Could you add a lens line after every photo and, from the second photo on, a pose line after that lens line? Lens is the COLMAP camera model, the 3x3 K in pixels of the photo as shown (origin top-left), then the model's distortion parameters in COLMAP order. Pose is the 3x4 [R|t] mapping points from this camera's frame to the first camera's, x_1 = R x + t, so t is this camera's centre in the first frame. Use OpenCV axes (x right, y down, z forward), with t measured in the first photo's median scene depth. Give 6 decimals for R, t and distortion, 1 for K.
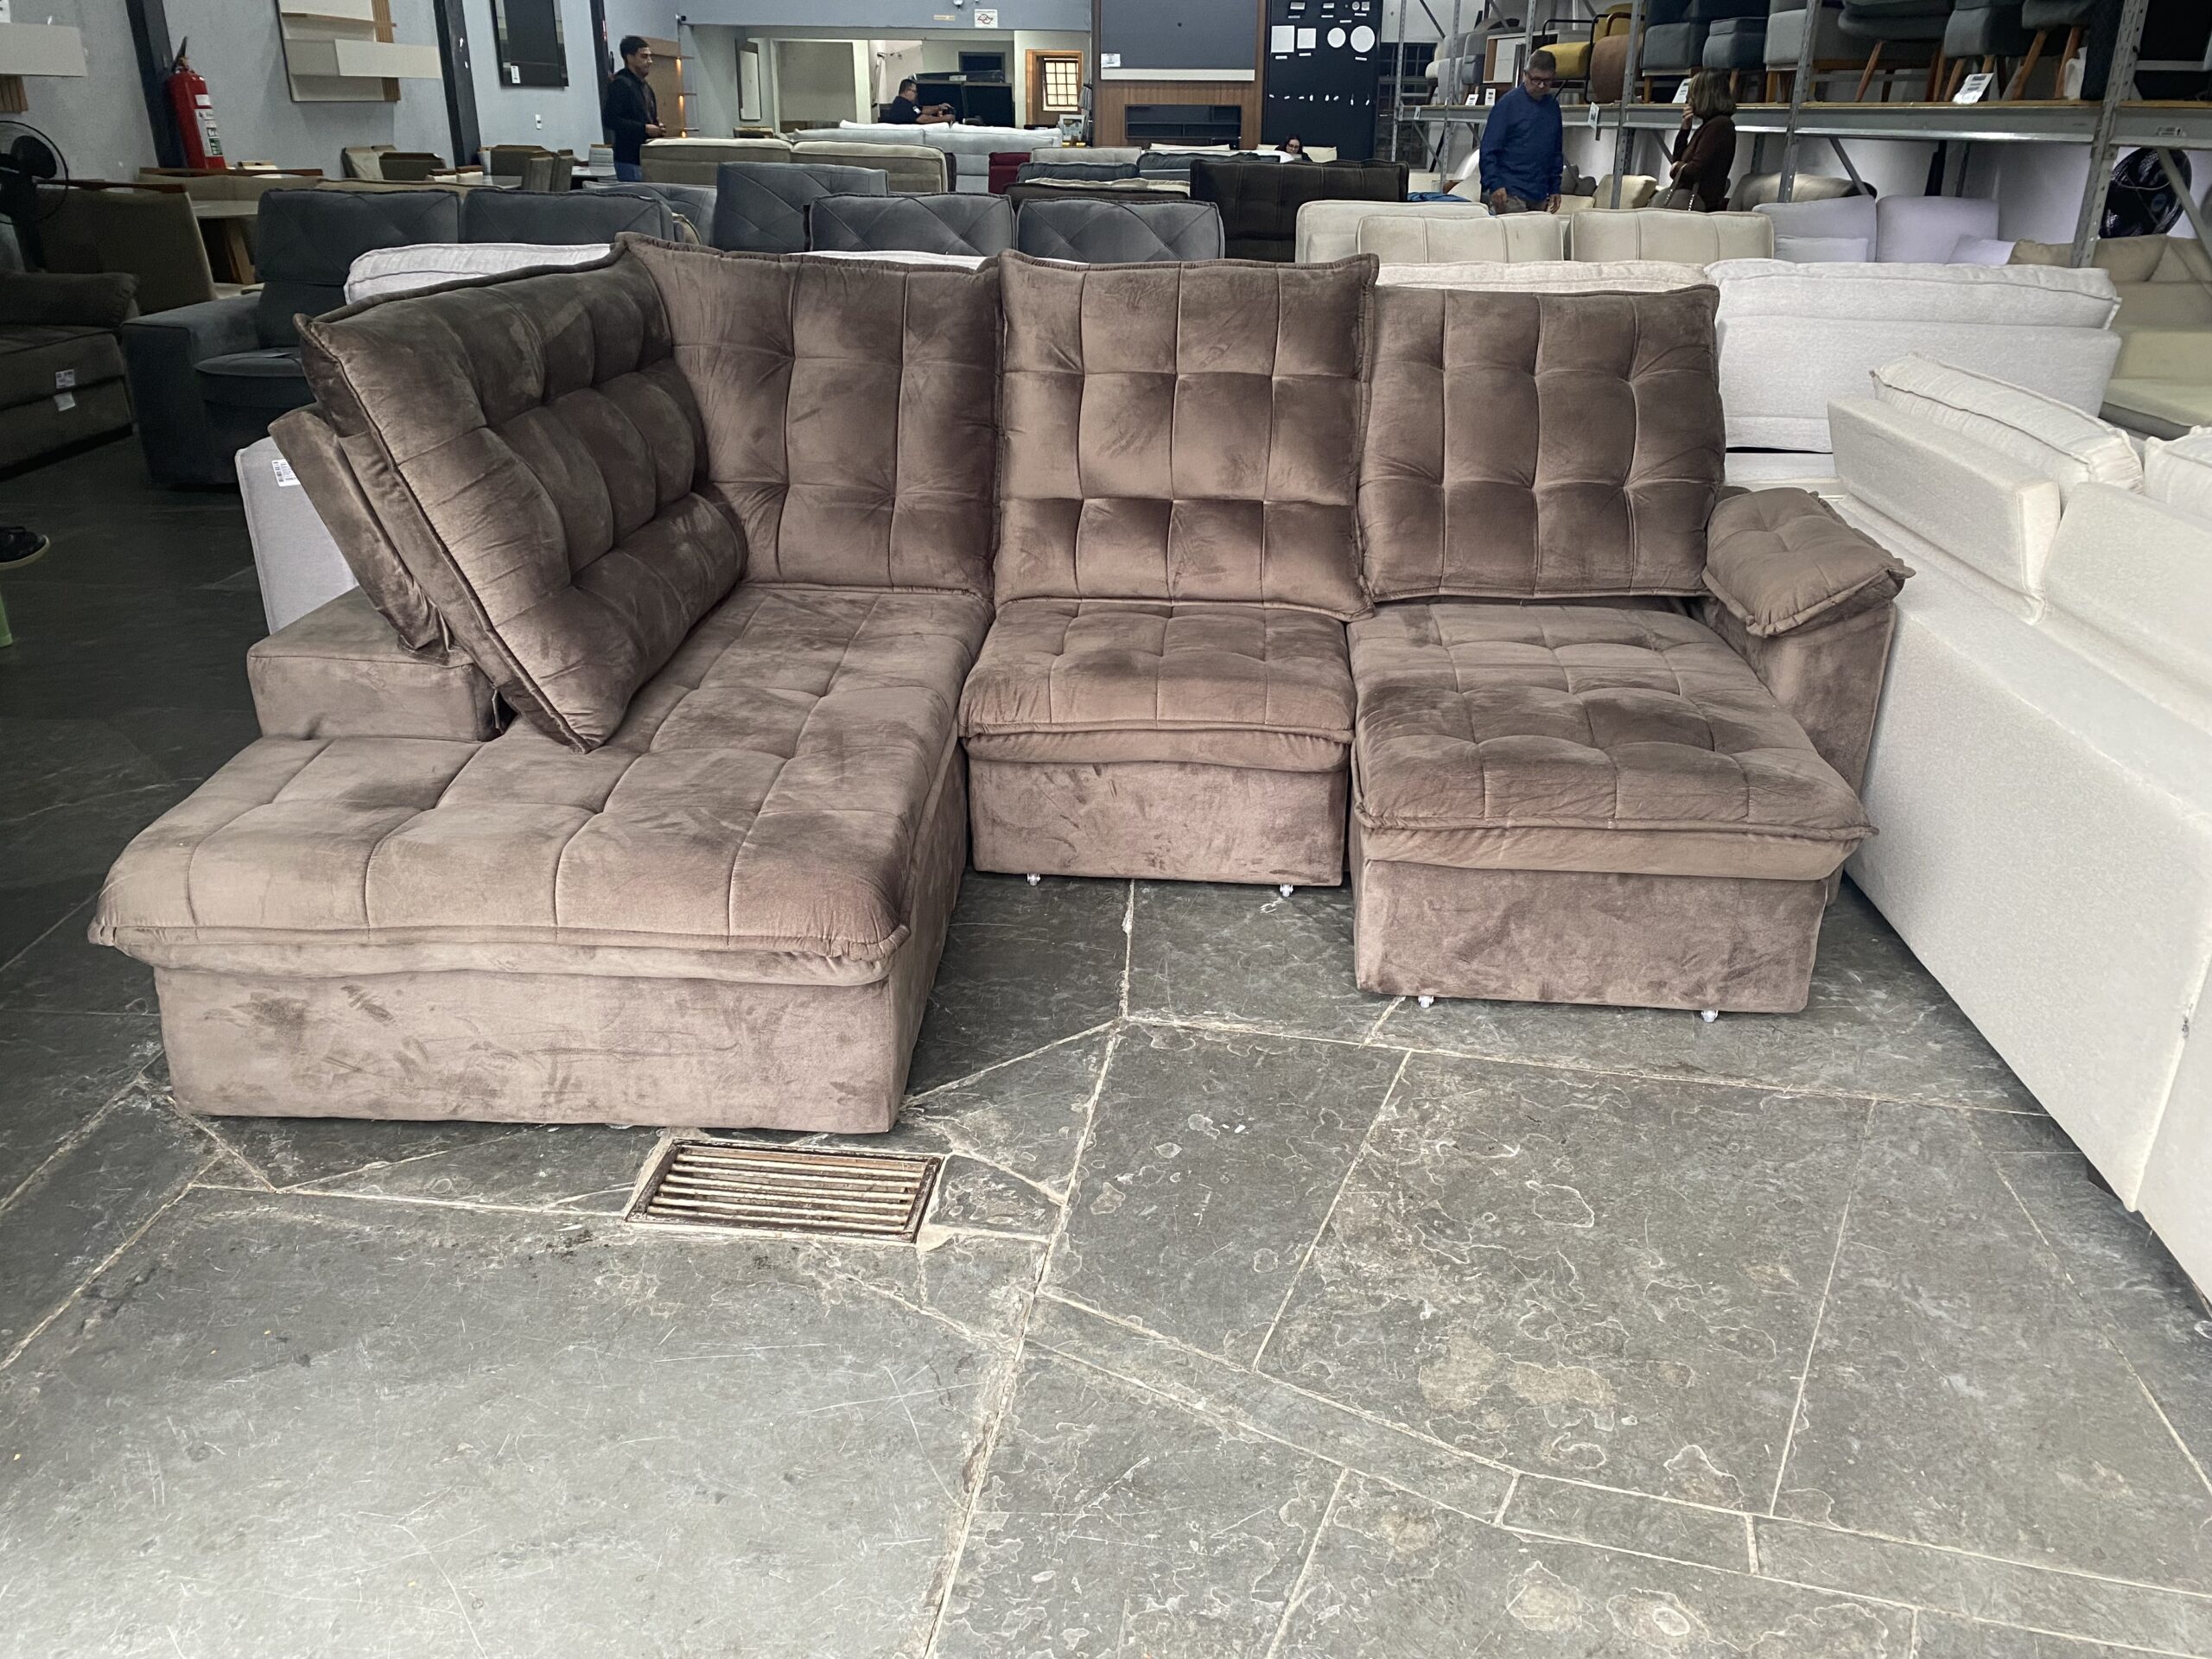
lens RADIAL K [[1683.5, 0, 1101.7], [0, 1683.5, 812.2], [0, 0, 1]] dist [0.032585, -0.022134]
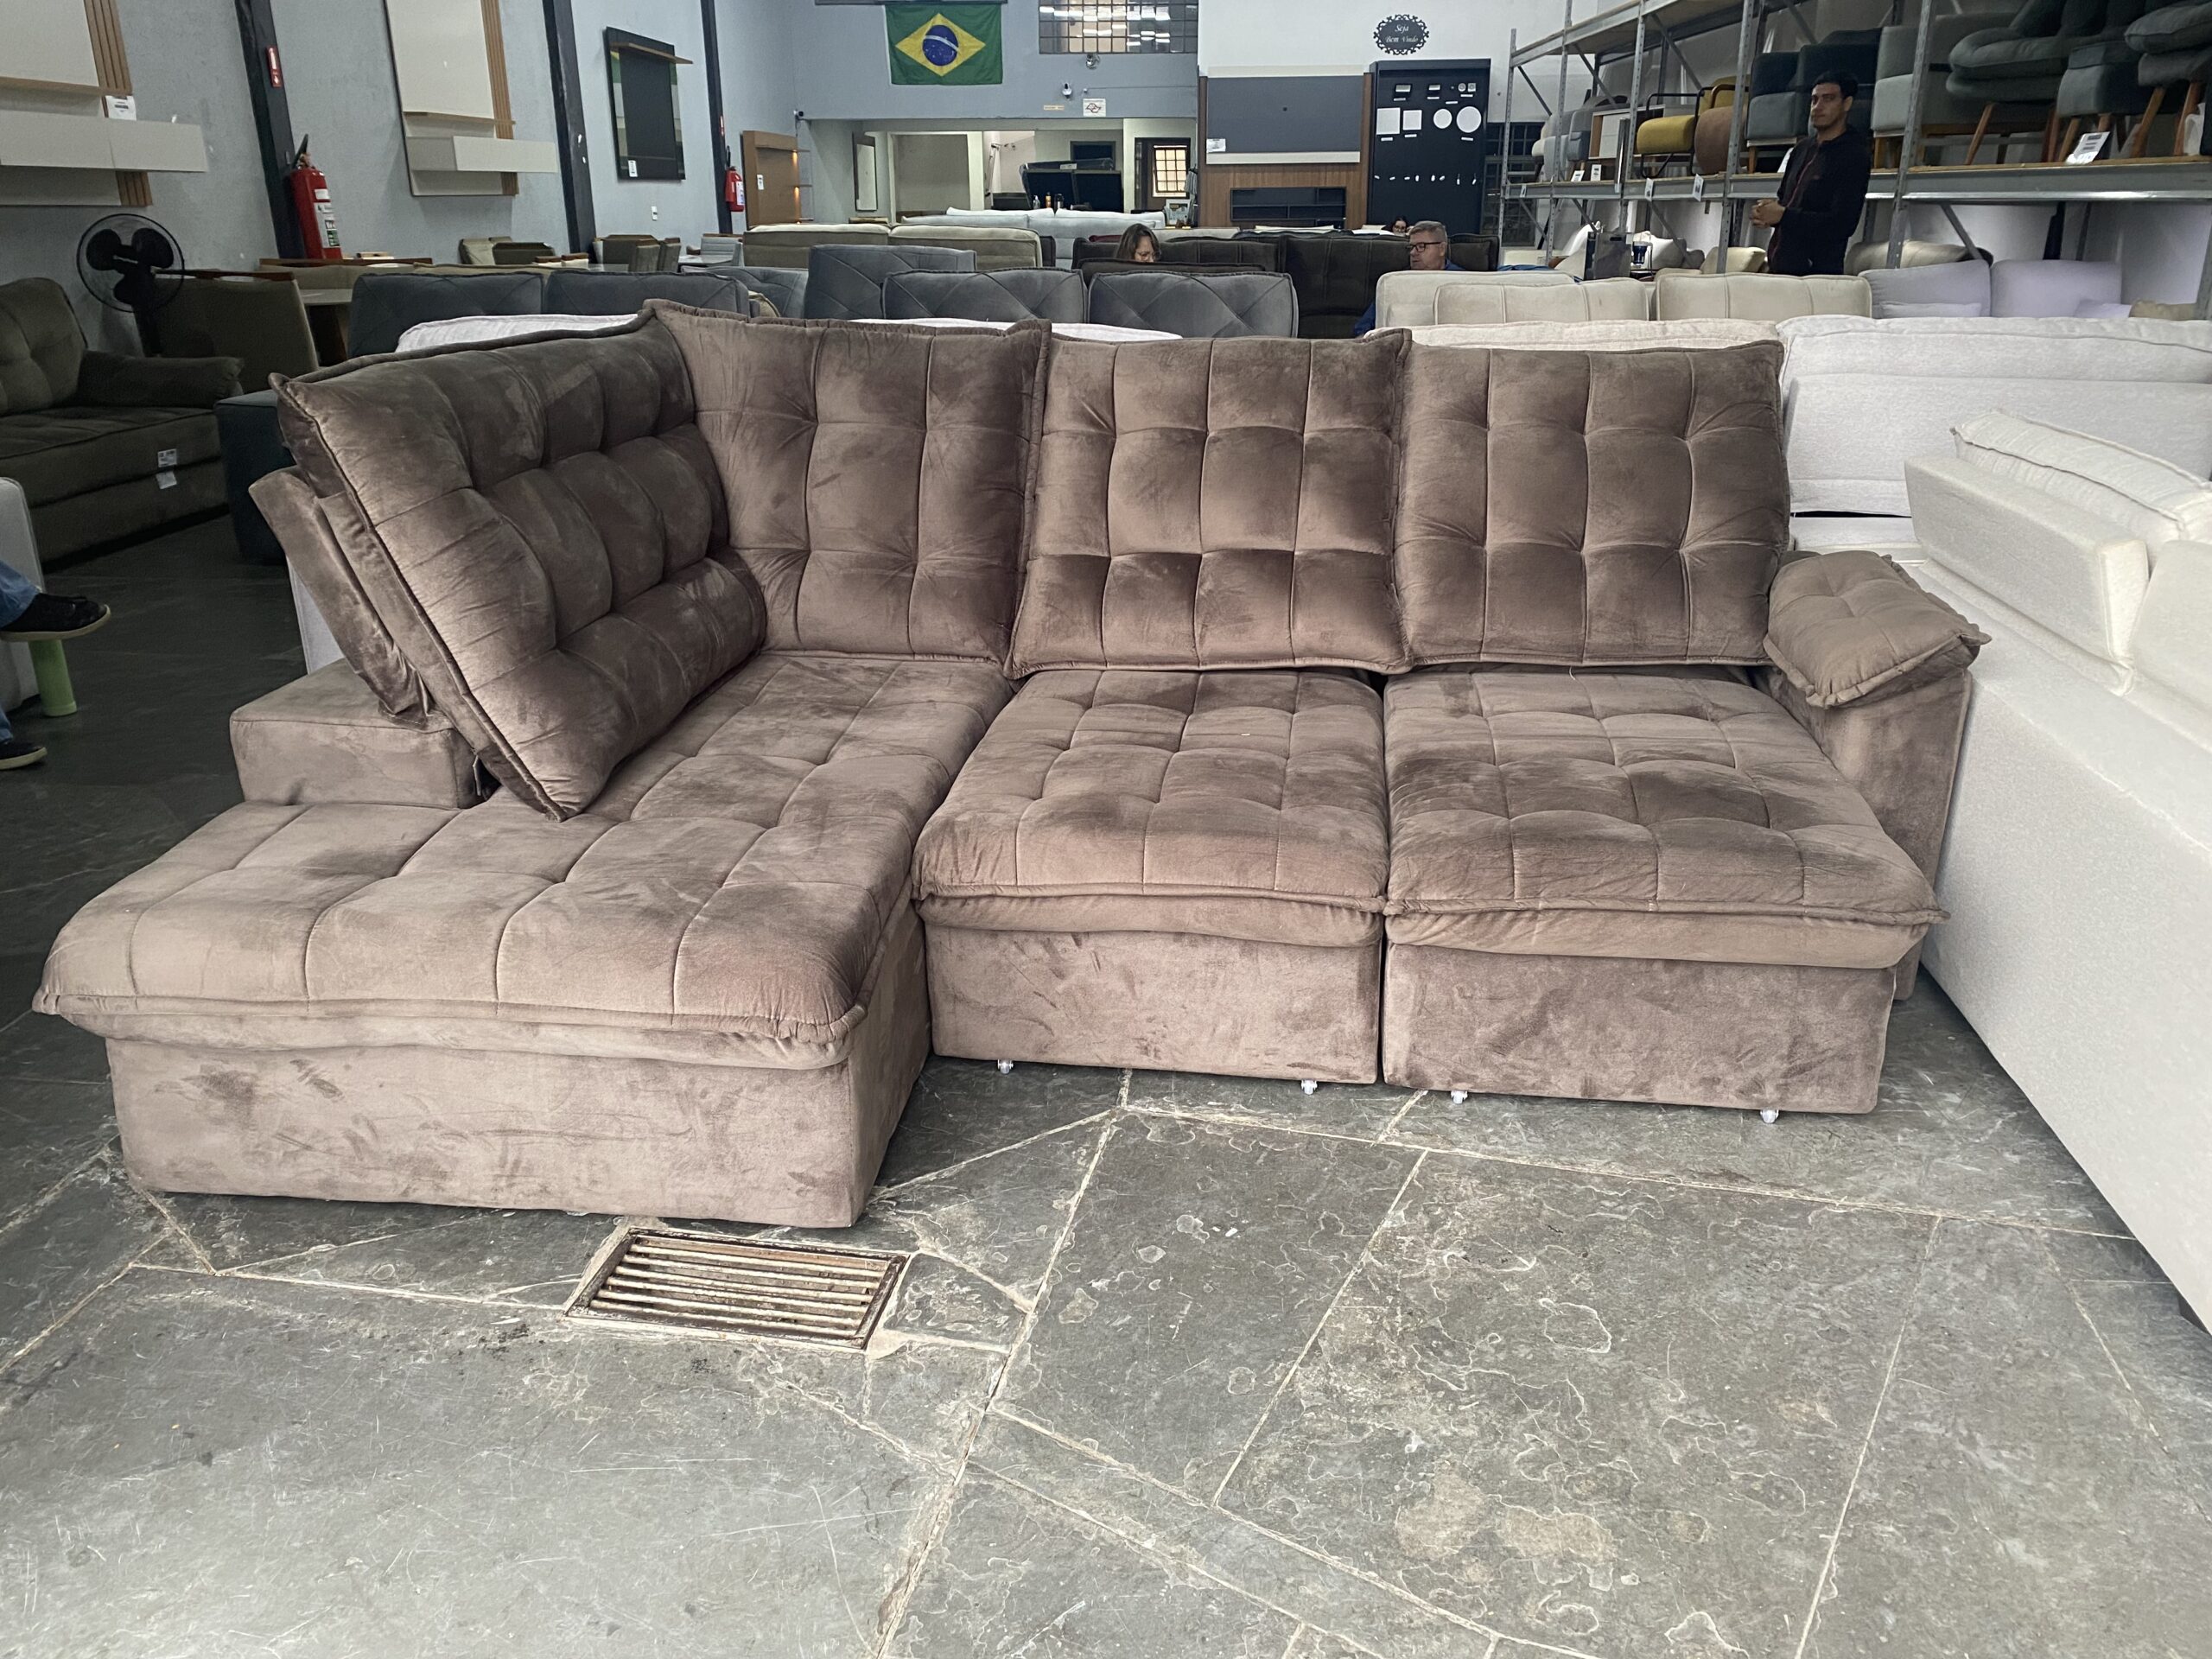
lens RADIAL K [[1683.5, 0, 1101.5], [0, 1683.5, 812.3], [0, 0, 1]] dist [0.032585, -0.022134]
pose [[0.997627, 0.007986, -0.068389, 0.066346], [-0.011109, 0.998907, -0.045399, 0.000484], [0.067952, 0.046051, 0.996625, 0.054345]]
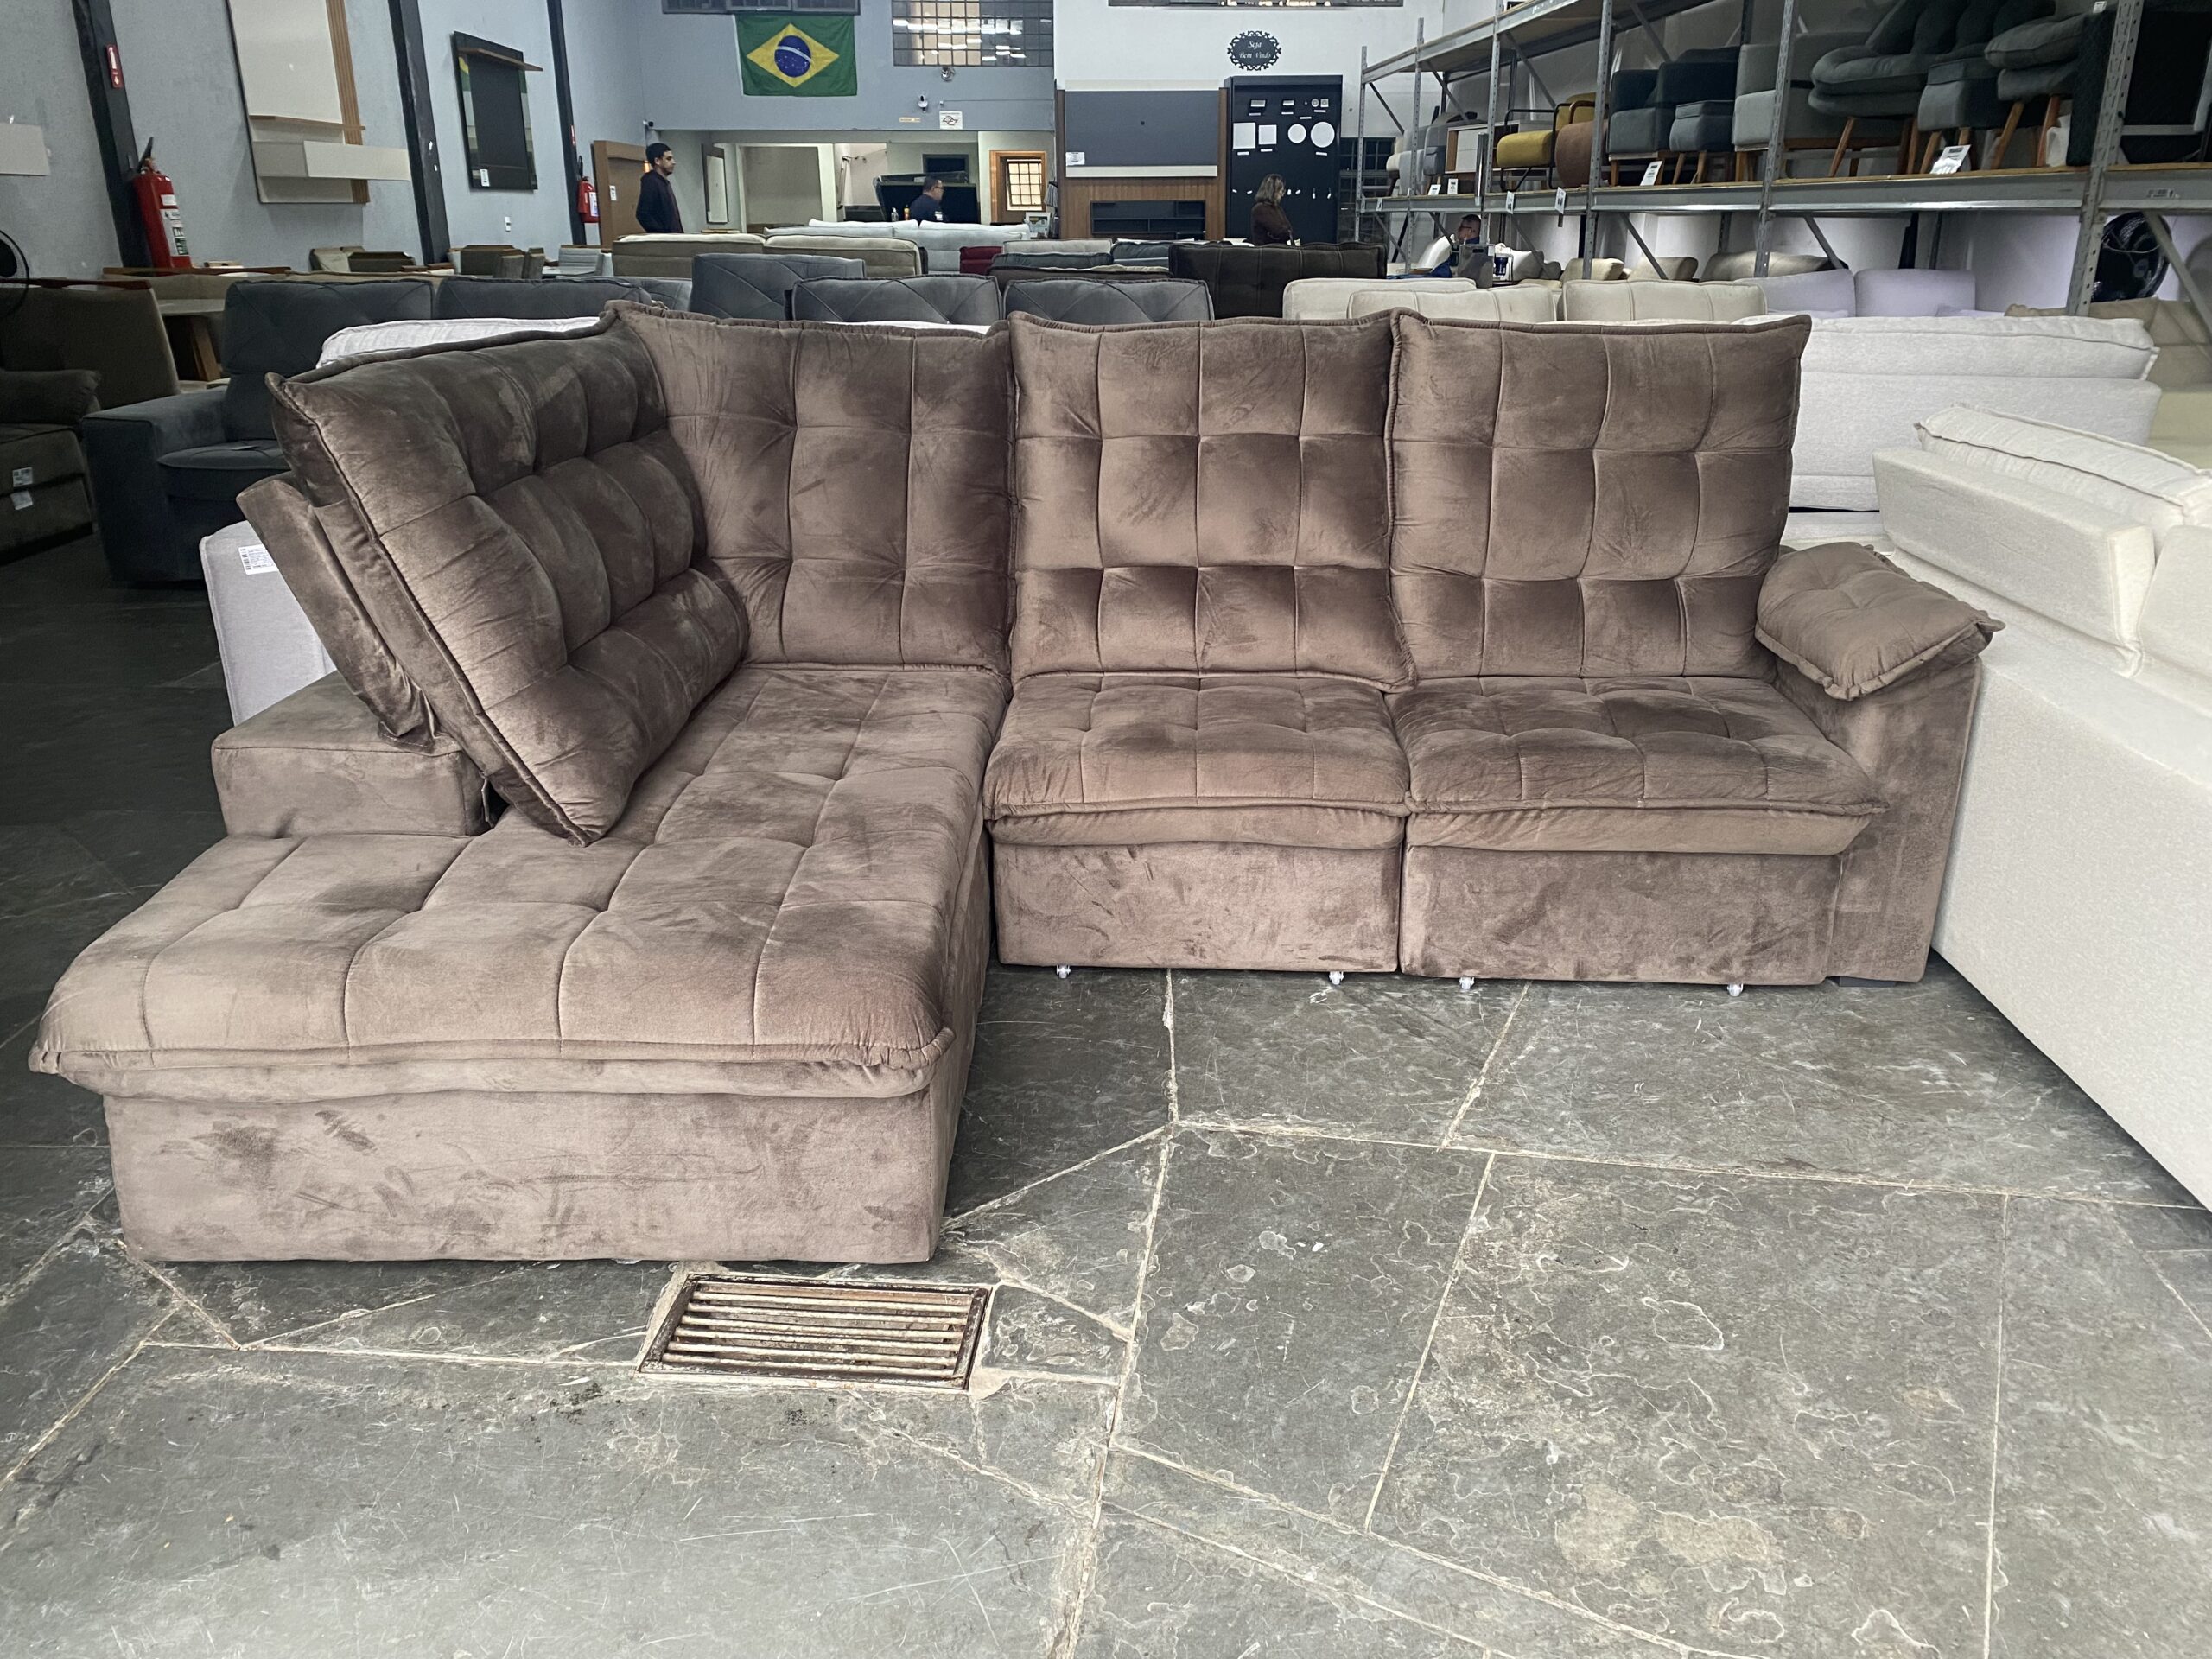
lens RADIAL K [[1683.5, 0, 1103.0], [0, 1683.5, 808.8], [0, 0, 1]] dist [0.032585, -0.022134]
pose [[0.999592, -0.021289, 0.019041, -0.041018], [0.022303, 0.998252, -0.054738, 0.001242], [-0.017842, 0.055140, 0.998319, 0.079121]]
